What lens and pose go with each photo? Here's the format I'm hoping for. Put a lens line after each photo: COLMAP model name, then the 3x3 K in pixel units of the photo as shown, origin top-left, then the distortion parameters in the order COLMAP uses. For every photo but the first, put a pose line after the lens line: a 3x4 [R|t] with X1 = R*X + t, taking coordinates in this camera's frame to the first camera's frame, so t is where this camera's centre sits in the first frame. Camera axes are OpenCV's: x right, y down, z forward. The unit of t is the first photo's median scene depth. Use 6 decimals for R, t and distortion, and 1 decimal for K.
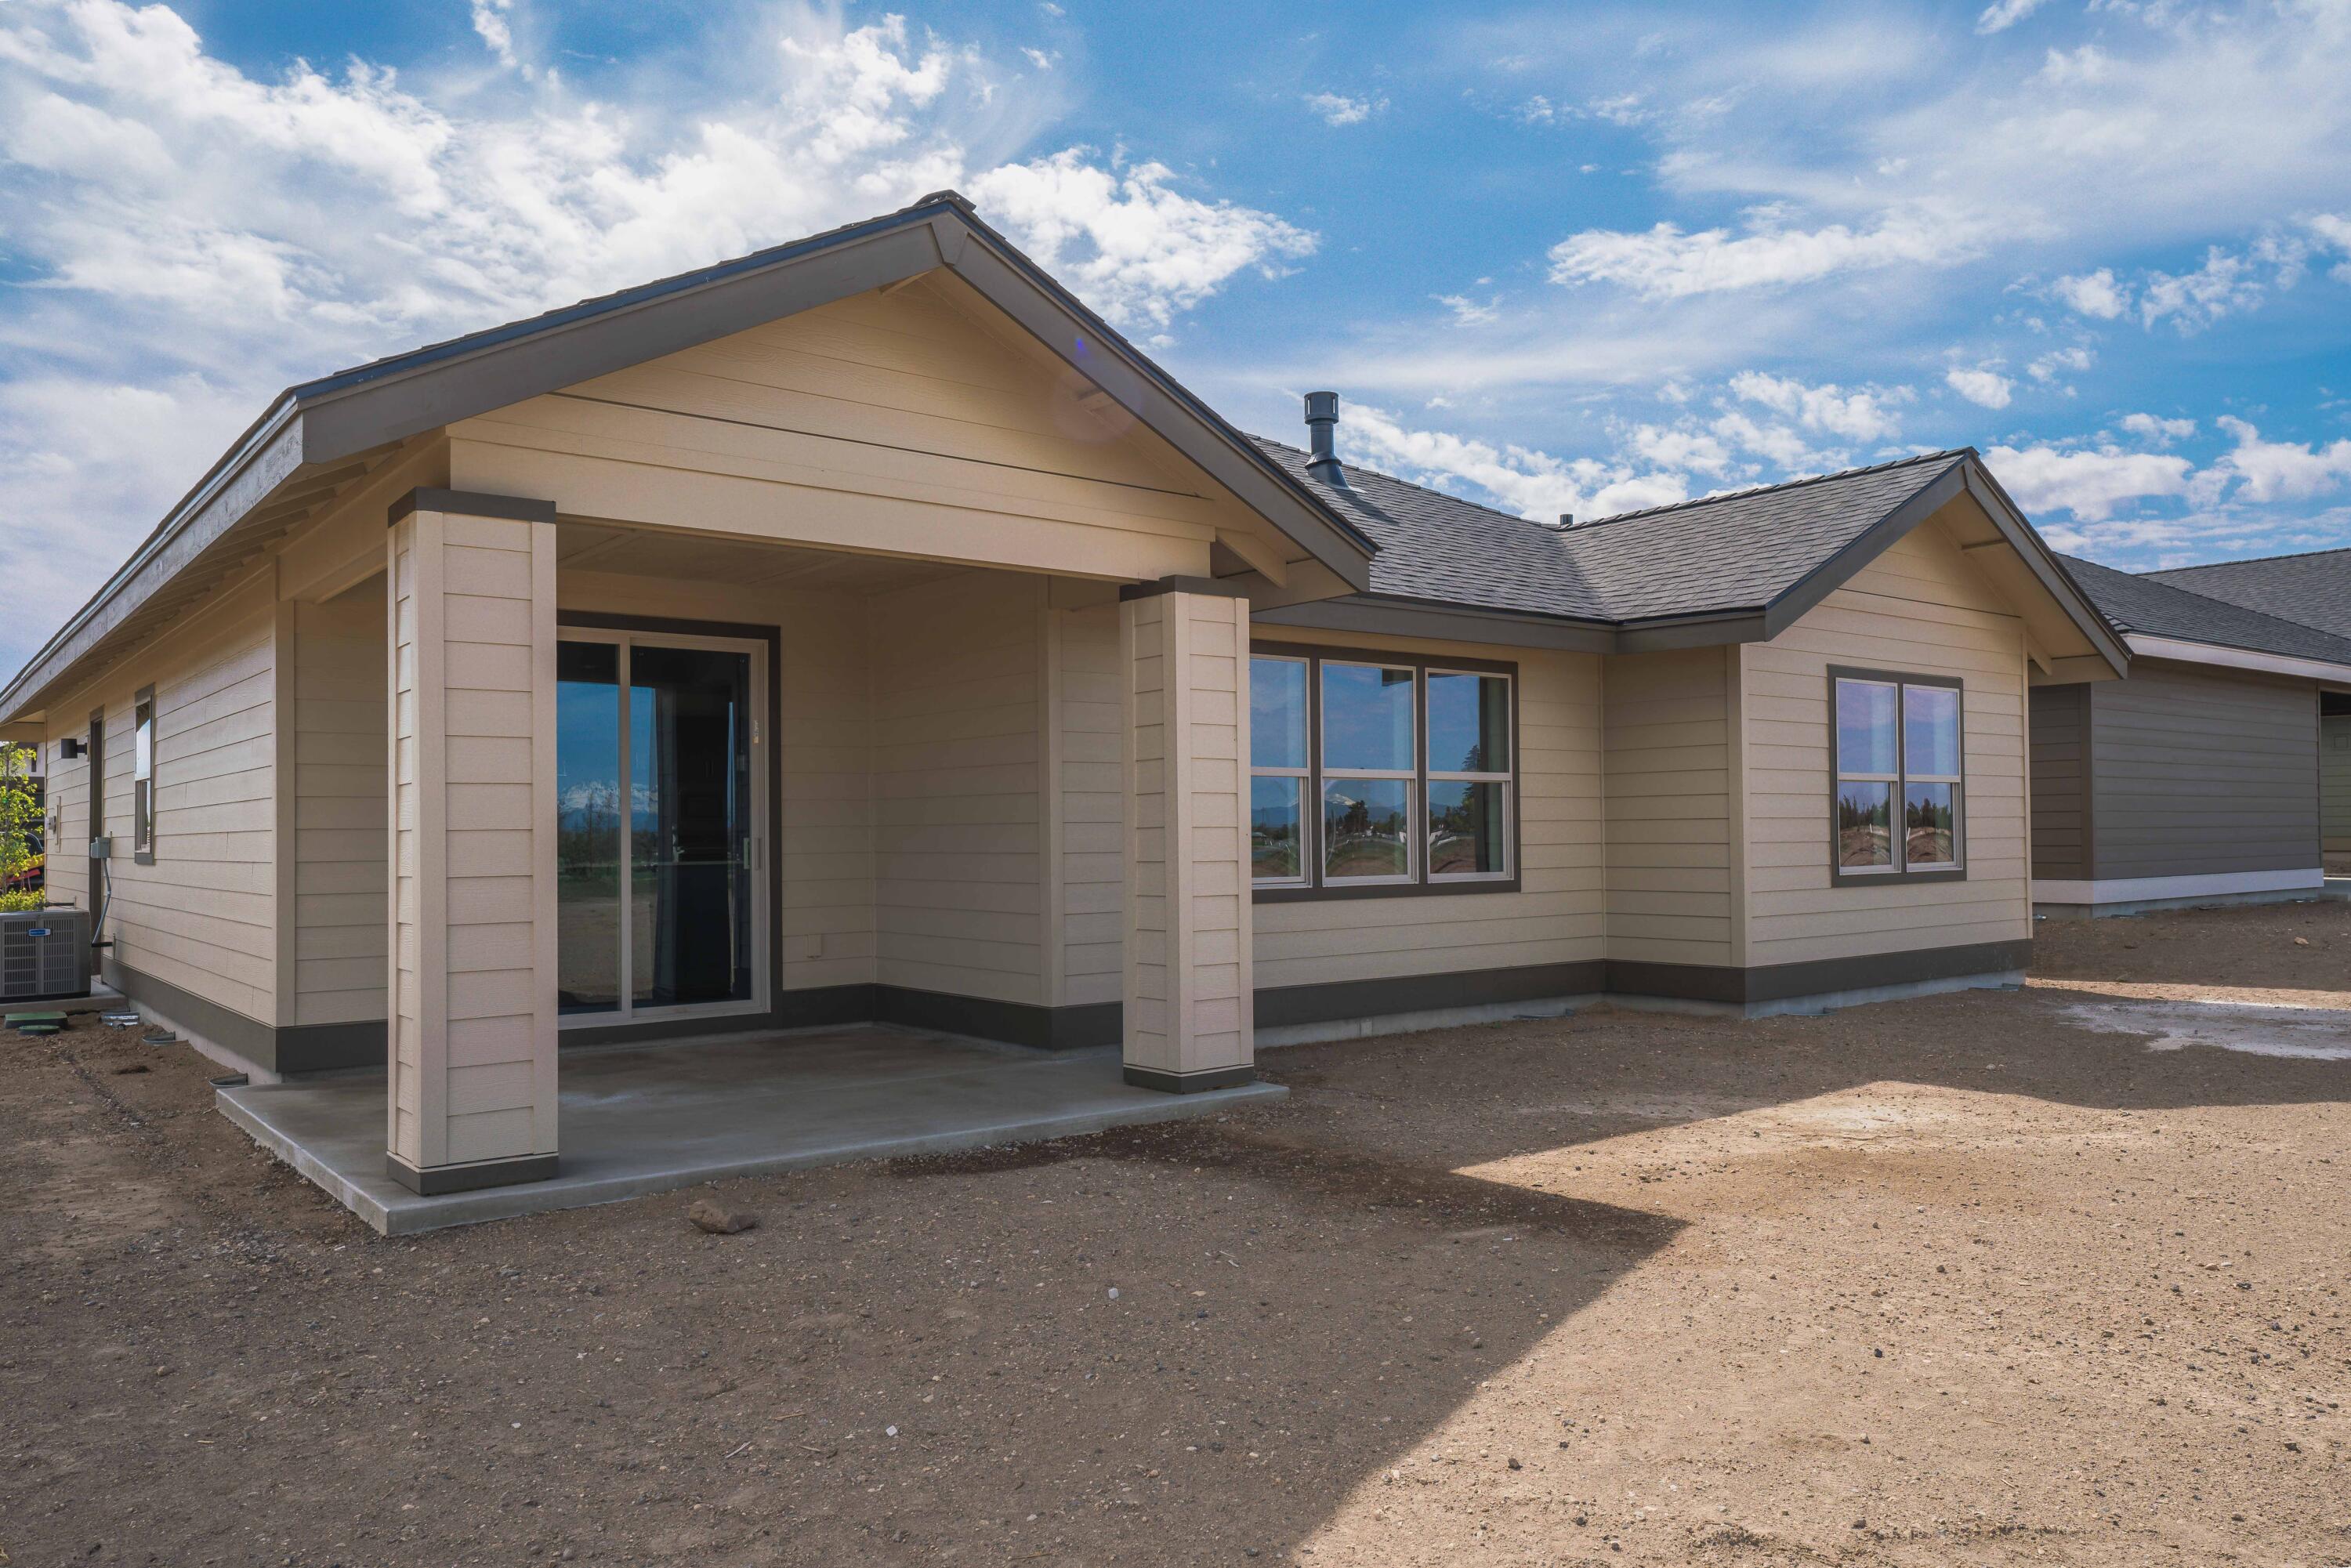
lens RADIAL K [[1661.2, 0, 1228.9], [0, 1661.2, 793.6], [0, 0, 1]] dist [0.030339, 0.000312]
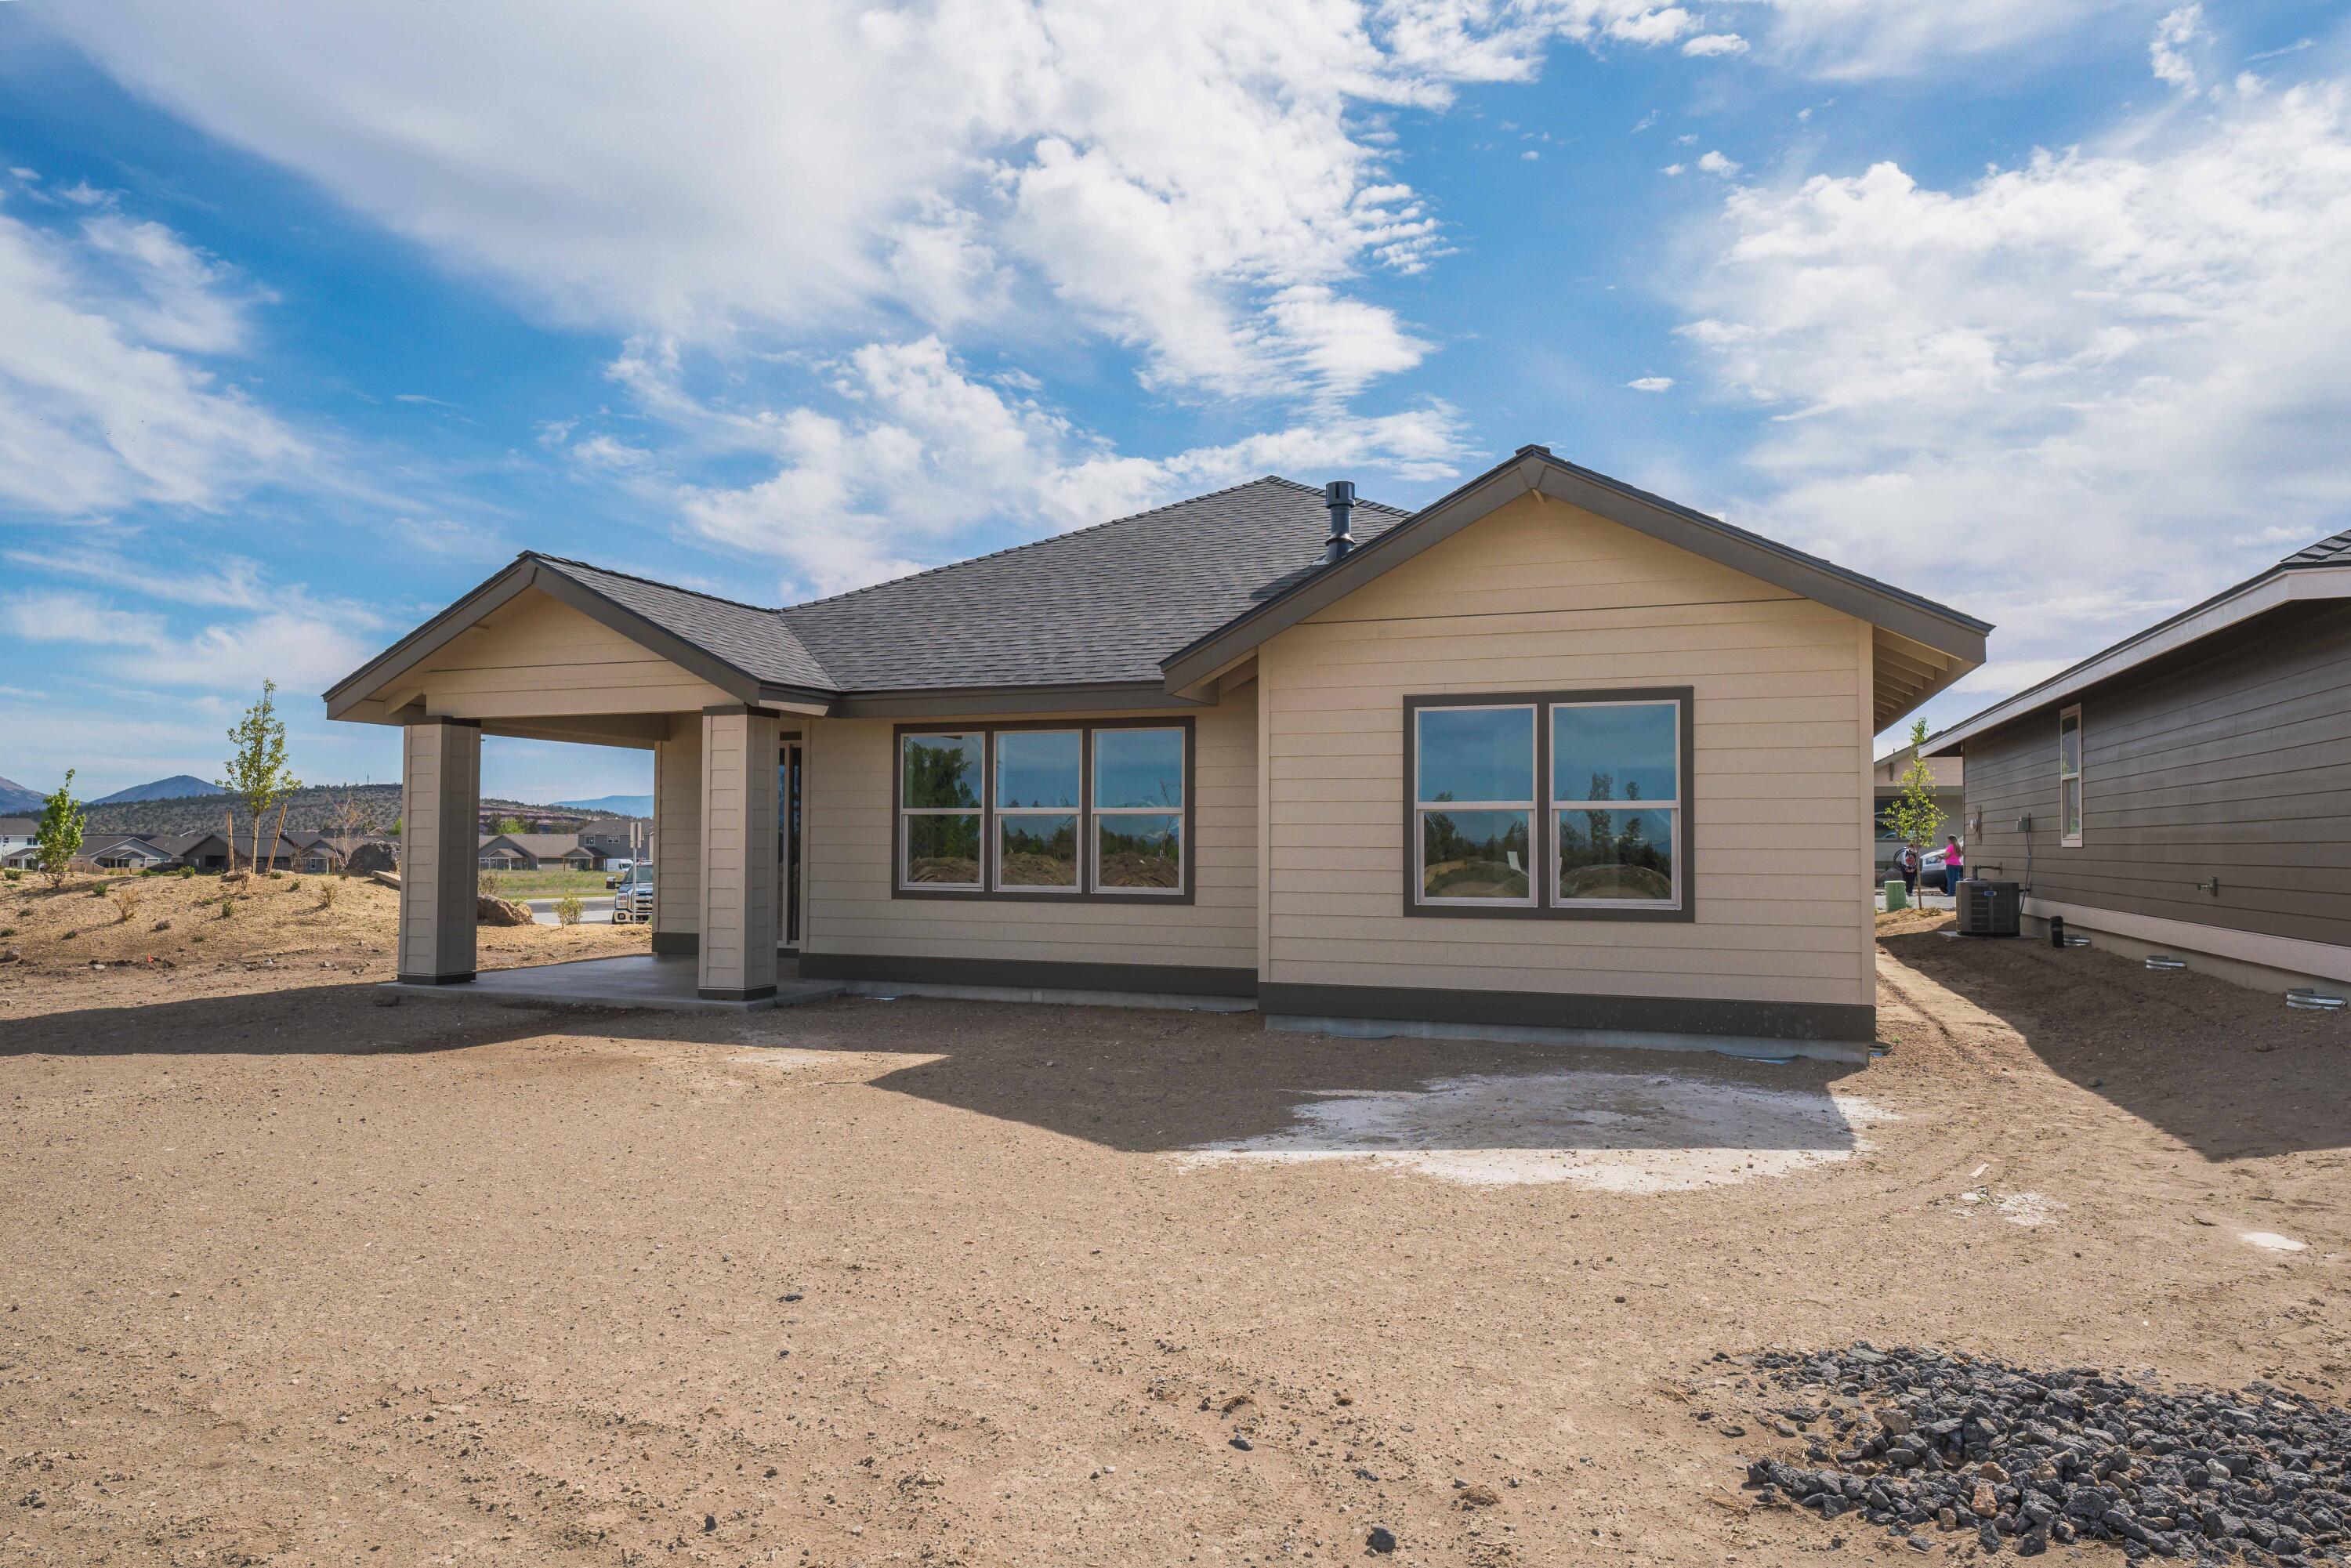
lens RADIAL K [[1463.7, 0, 1175.5], [0, 1463.7, 784.0], [0, 0, 1]] dist [-0.002756, -0.001608]
pose [[0.515568, -0.023719, -0.856521, 1.217945], [0.013223, 0.999718, -0.019726, -0.009156], [0.856747, -0.001156, 0.515736, 0.490265]]
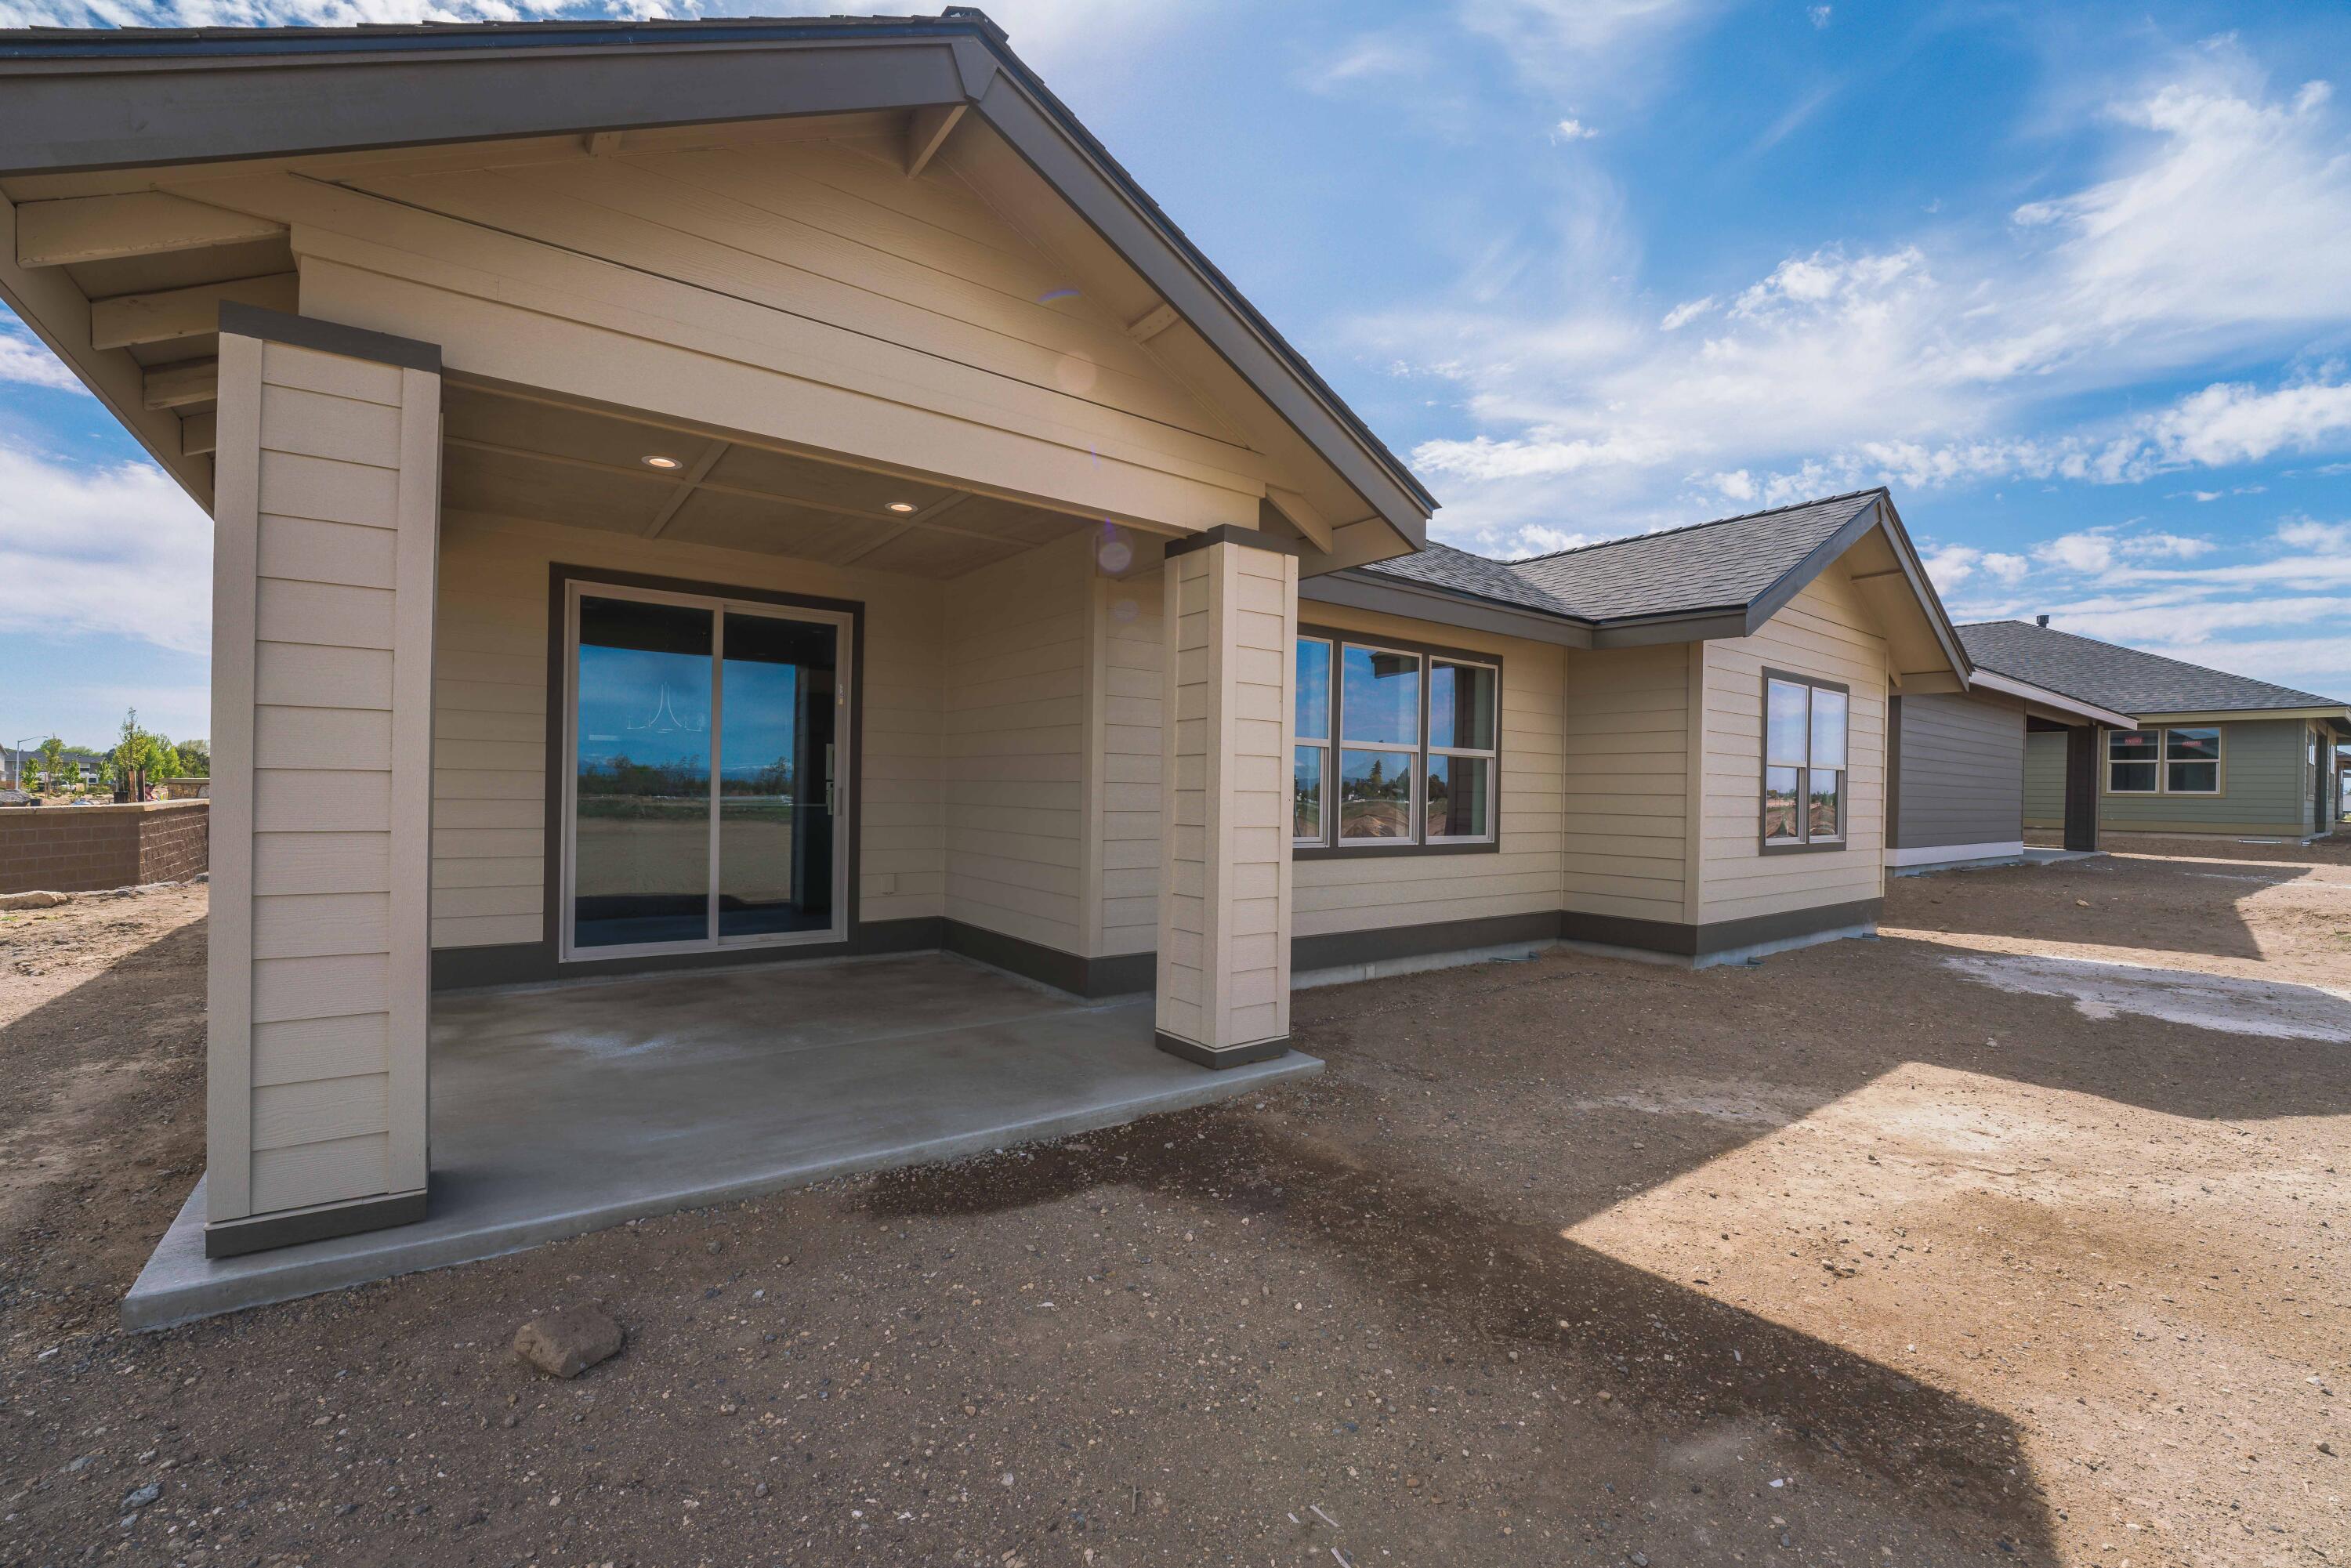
lens RADIAL K [[981.9, 0, 1175.5], [0, 981.9, 784.0], [0, 0, 1]] dist [-0.000760, -0.000041]
pose [[0.998555, 0.029013, -0.045227, -0.023830], [-0.028233, 0.999443, 0.017793, 0.005648], [0.045718, -0.016490, 0.998818, 0.339252]]
